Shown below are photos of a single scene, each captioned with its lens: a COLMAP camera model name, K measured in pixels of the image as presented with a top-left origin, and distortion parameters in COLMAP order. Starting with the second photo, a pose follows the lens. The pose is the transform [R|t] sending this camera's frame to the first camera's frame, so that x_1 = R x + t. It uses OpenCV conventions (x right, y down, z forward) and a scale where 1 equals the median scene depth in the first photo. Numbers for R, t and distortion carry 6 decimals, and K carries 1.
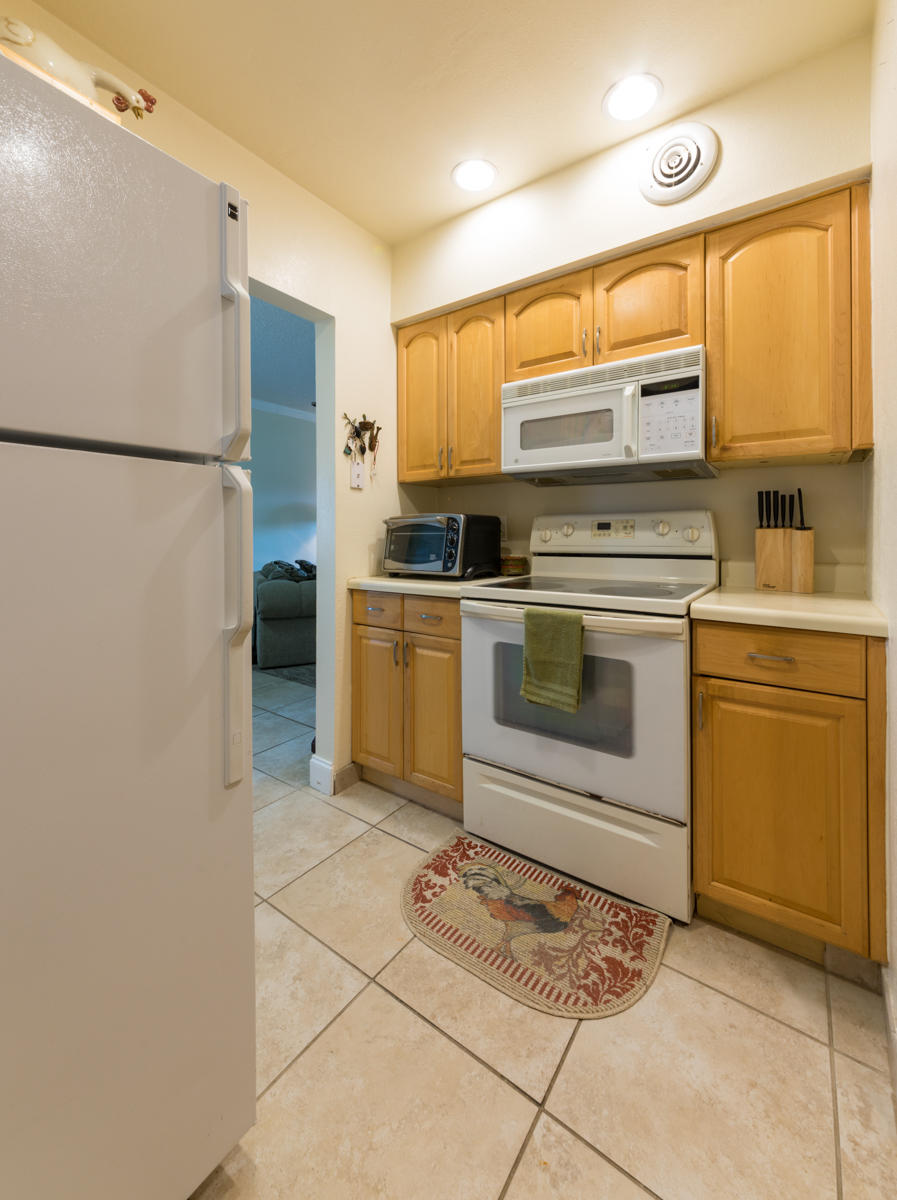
lens RADIAL K [[494.5, 0, 458.2], [0, 494.5, 537.1], [0, 0, 1]] dist [-0.008279, 0.000905]
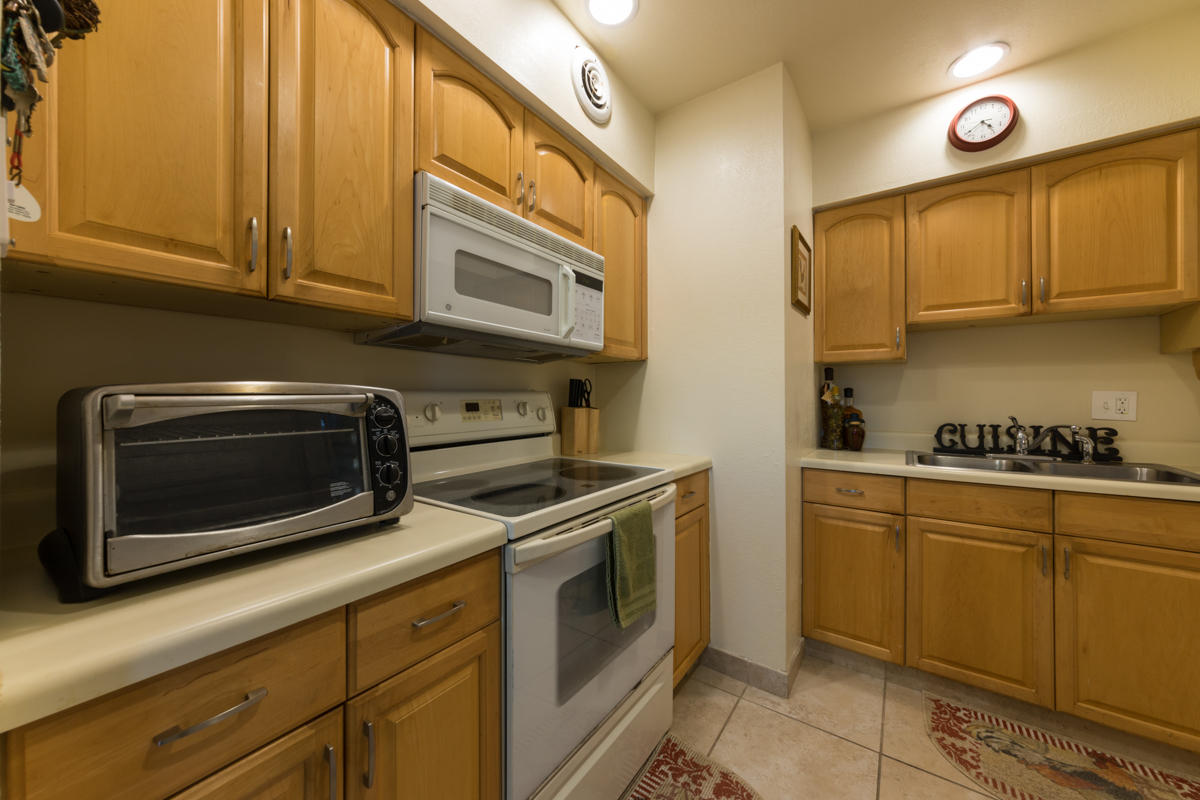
lens RADIAL K [[429.5, 0, 606.9], [0, 429.5, 397.3], [0, 0, 1]] dist [-0.005738, 0.000662]
pose [[-0.021318, 0.004651, 0.999762, -0.540352], [0.006640, 0.999968, -0.004510, -0.043068], [-0.999751, 0.006543, -0.021348, 1.004617]]
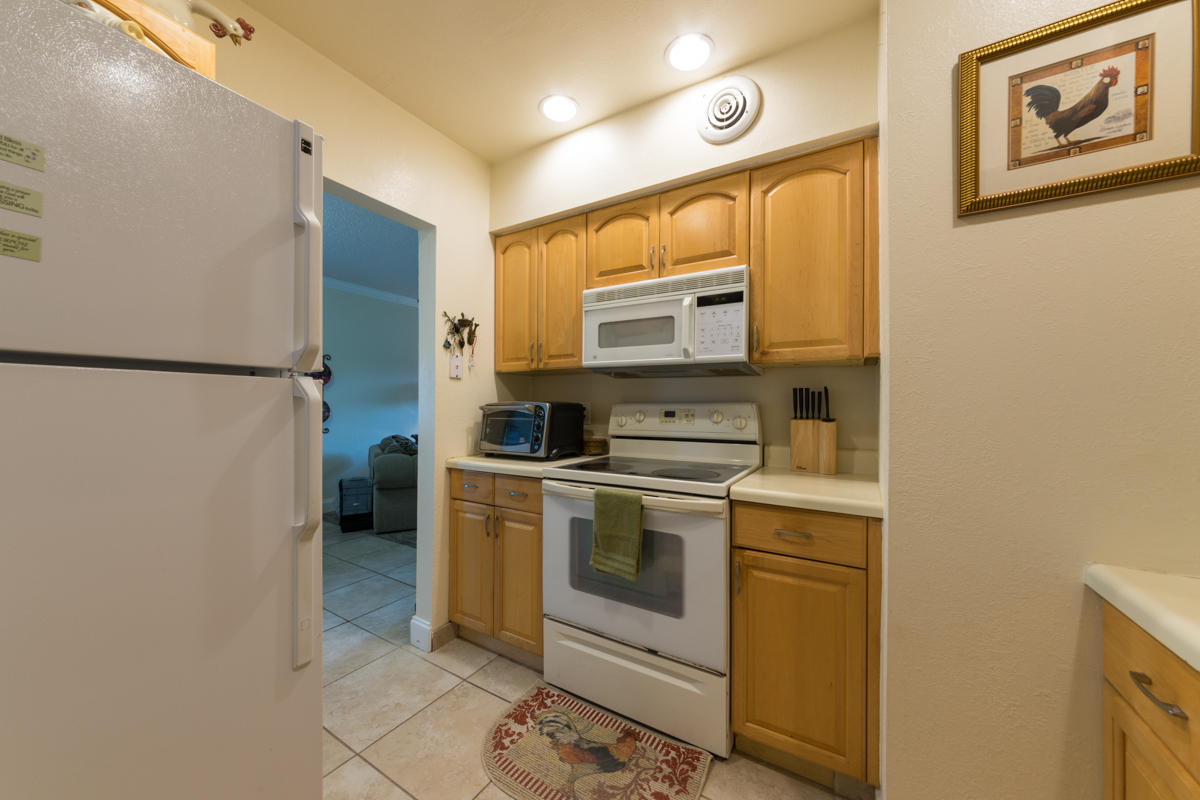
lens RADIAL K [[429.5, 0, 599.7], [0, 429.5, 408.5], [0, 0, 1]] dist [-0.005738, 0.000662]
pose [[0.997469, 0.007049, 0.070748, 0.073321], [-0.007044, 0.999975, -0.000321, -0.043004], [-0.070749, -0.000178, 0.997494, -0.001196]]
